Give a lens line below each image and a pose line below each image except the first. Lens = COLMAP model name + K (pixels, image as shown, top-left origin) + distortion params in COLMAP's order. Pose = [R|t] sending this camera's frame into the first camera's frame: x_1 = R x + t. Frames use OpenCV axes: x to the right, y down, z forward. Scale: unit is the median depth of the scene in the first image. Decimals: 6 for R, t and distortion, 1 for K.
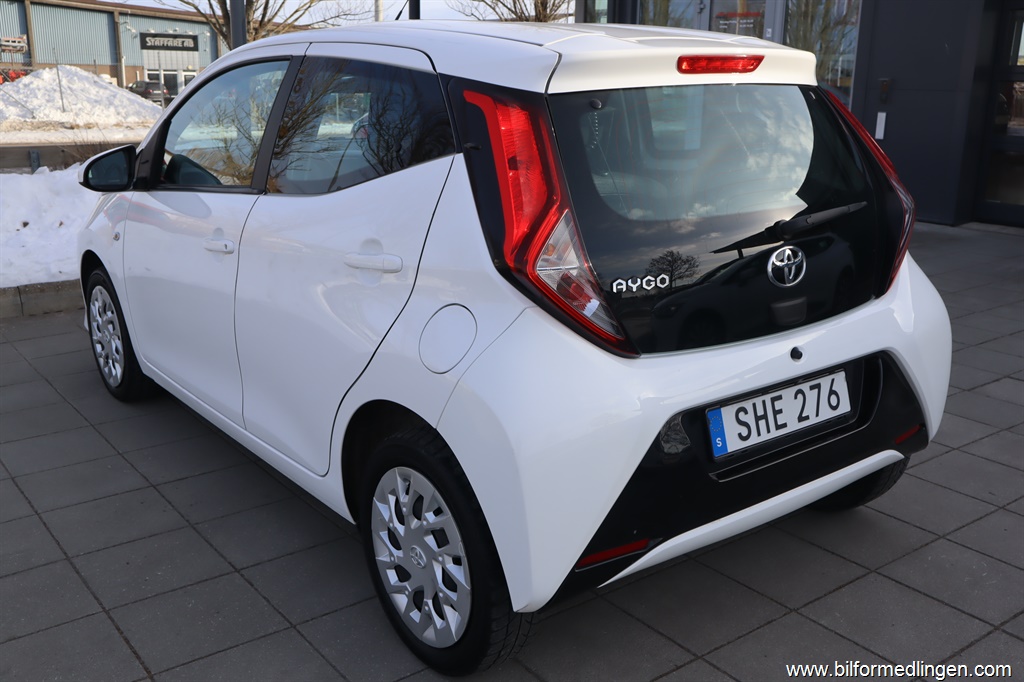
lens RADIAL K [[996.2, 0, 512.0], [0, 996.2, 341.0], [0, 0, 1]] dist [-0.009758, 0.026127]
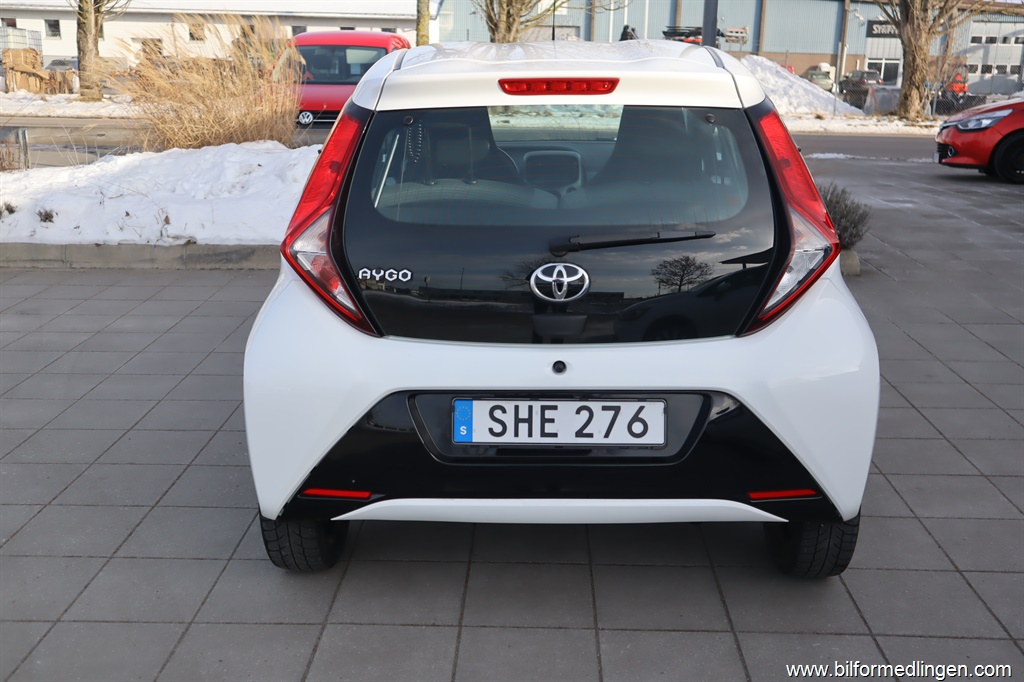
lens RADIAL K [[1045.5, 0, 512.0], [0, 1045.5, 341.0], [0, 0, 1]] dist [-0.004306, 0.009242]
pose [[0.775461, 0.165001, -0.609454, 0.892398], [-0.165591, 0.984611, 0.055873, -0.065709], [0.609294, 0.057592, 0.790850, 0.106533]]
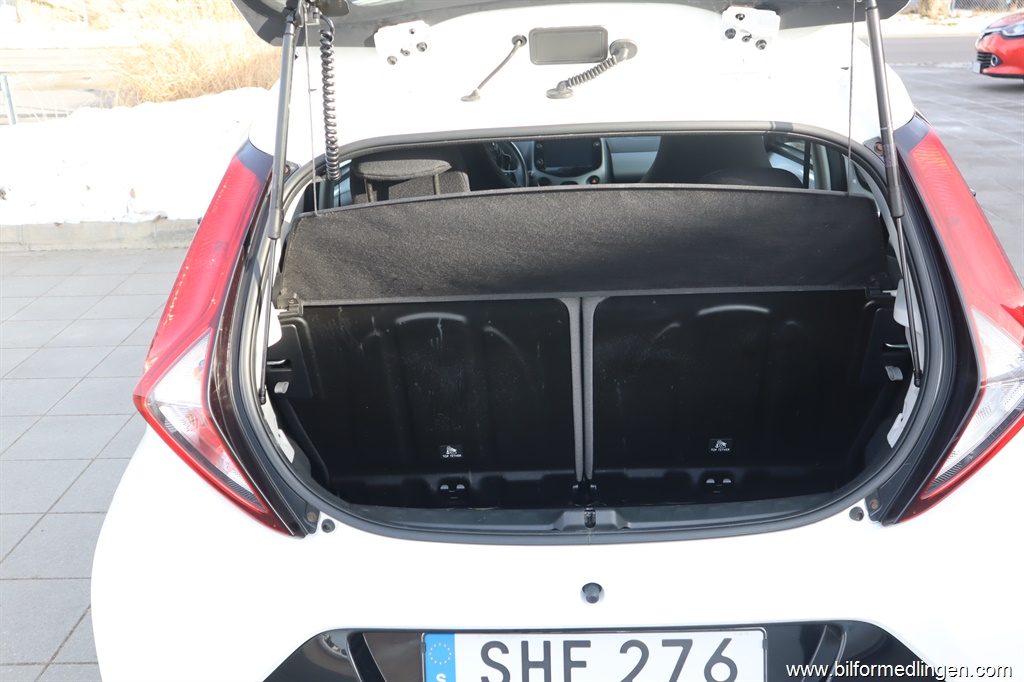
lens RADIAL K [[996.2, 0, 512.0], [0, 996.2, 341.0], [0, 0, 1]] dist [-0.009758, 0.026127]
pose [[0.768827, 0.199419, -0.607566, 0.587651], [-0.130788, 0.979083, 0.155858, -0.230495], [0.625939, -0.040366, 0.778827, 0.478331]]
